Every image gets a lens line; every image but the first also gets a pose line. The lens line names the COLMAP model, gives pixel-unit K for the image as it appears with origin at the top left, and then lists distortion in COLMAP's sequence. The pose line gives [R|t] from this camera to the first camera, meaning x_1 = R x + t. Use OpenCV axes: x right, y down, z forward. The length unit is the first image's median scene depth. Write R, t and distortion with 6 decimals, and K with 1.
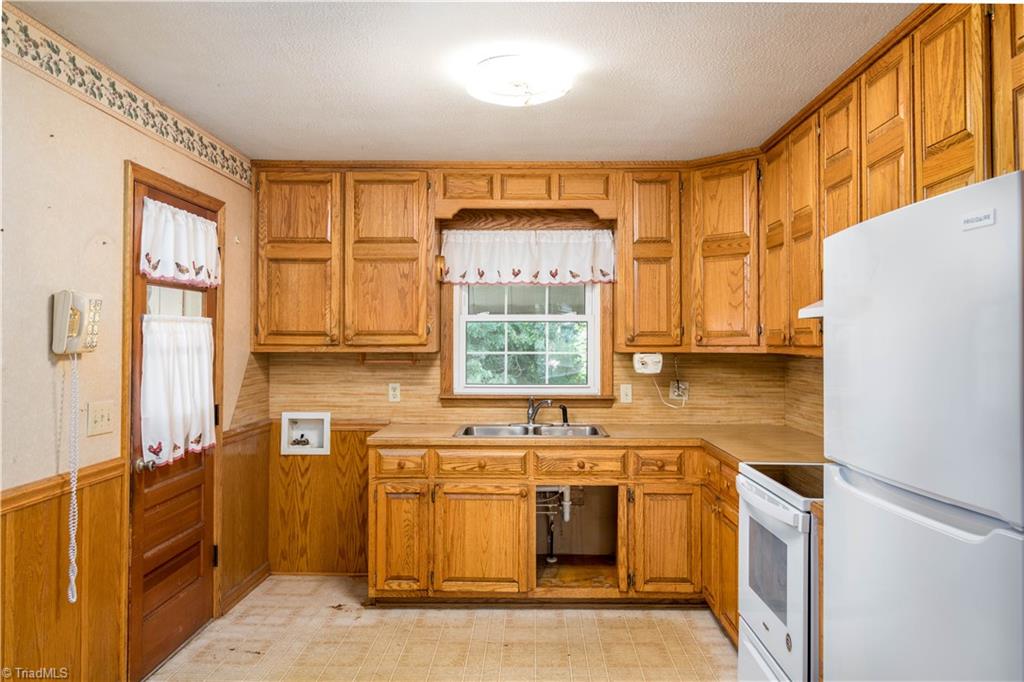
lens RADIAL K [[824.2, 0, 514.1], [0, 824.2, 324.5], [0, 0, 1]] dist [0.004266, 0.000494]
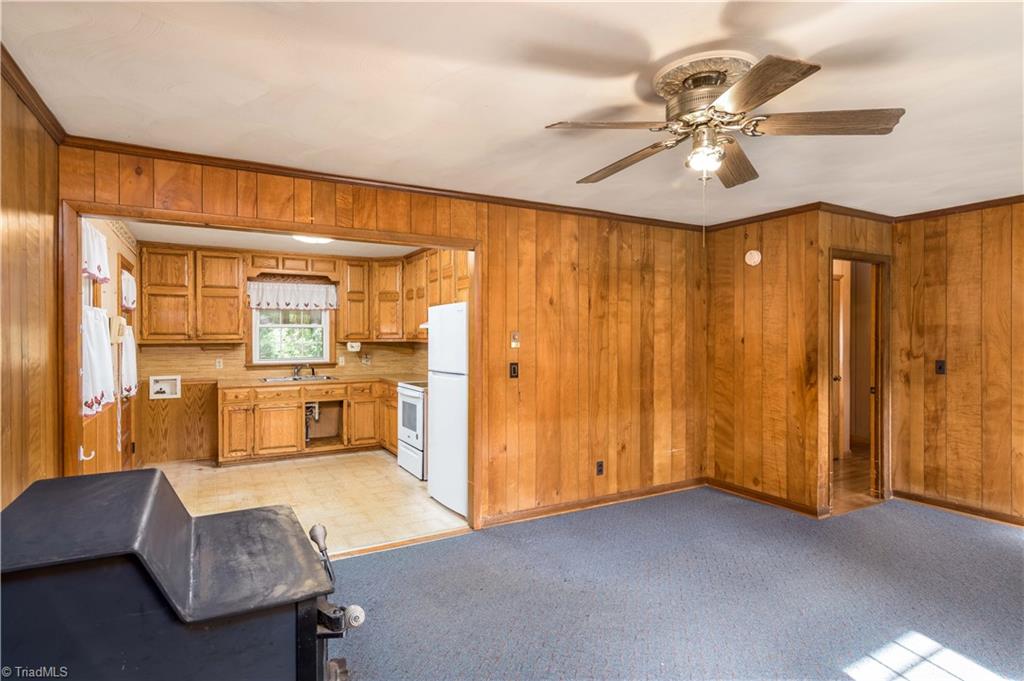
lens RADIAL K [[535.8, 0, 512.0], [0, 535.8, 340.5], [0, 0, 1]] dist [0.001018, 0.000178]
pose [[0.871390, -0.007866, 0.490527, -0.177854], [-0.006130, 0.999619, 0.026920, -0.011684], [-0.490552, -0.026465, 0.871010, -0.477978]]
